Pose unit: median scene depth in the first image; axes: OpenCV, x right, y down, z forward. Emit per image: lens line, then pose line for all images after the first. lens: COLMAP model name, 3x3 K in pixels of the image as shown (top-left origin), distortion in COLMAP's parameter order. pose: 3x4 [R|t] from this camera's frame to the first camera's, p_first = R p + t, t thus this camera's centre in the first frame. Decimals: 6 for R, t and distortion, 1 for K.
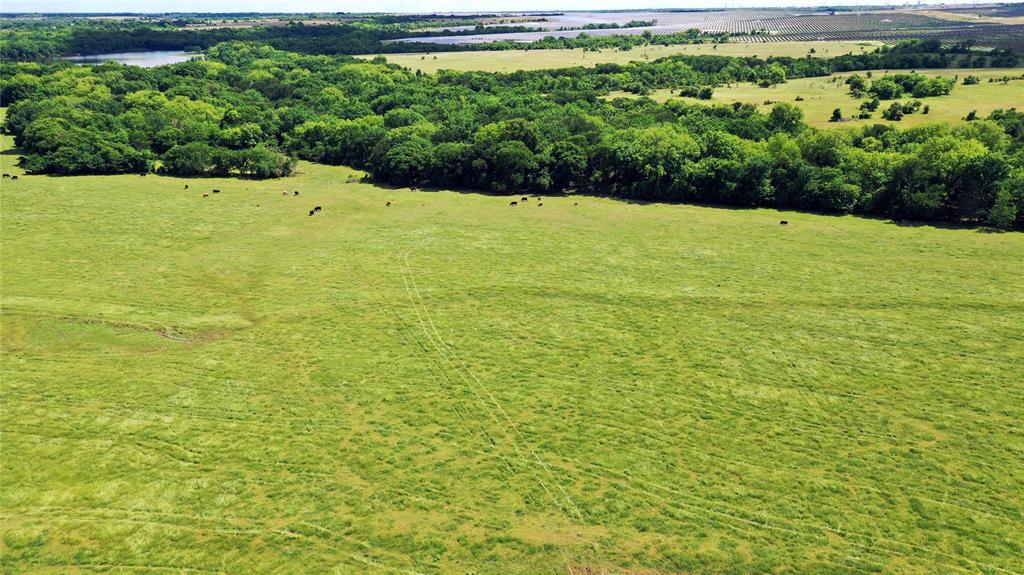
lens RADIAL K [[814.2, 0, 514.8], [0, 814.2, 286.7], [0, 0, 1]] dist [0.005047, -0.001443]
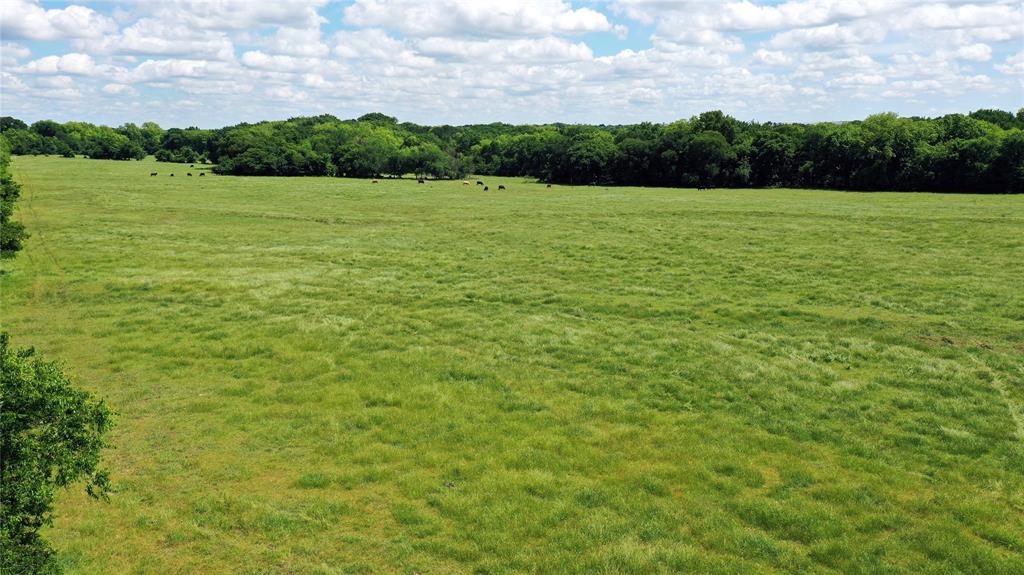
lens RADIAL K [[814.2, 0, 508.5], [0, 814.2, 287.5], [0, 0, 1]] dist [0.005047, -0.001443]
pose [[0.979044, 0.037534, -0.200158, -0.030476], [-0.062940, 0.990518, -0.122118, 0.112382], [0.193676, 0.132156, 0.972124, 0.100570]]
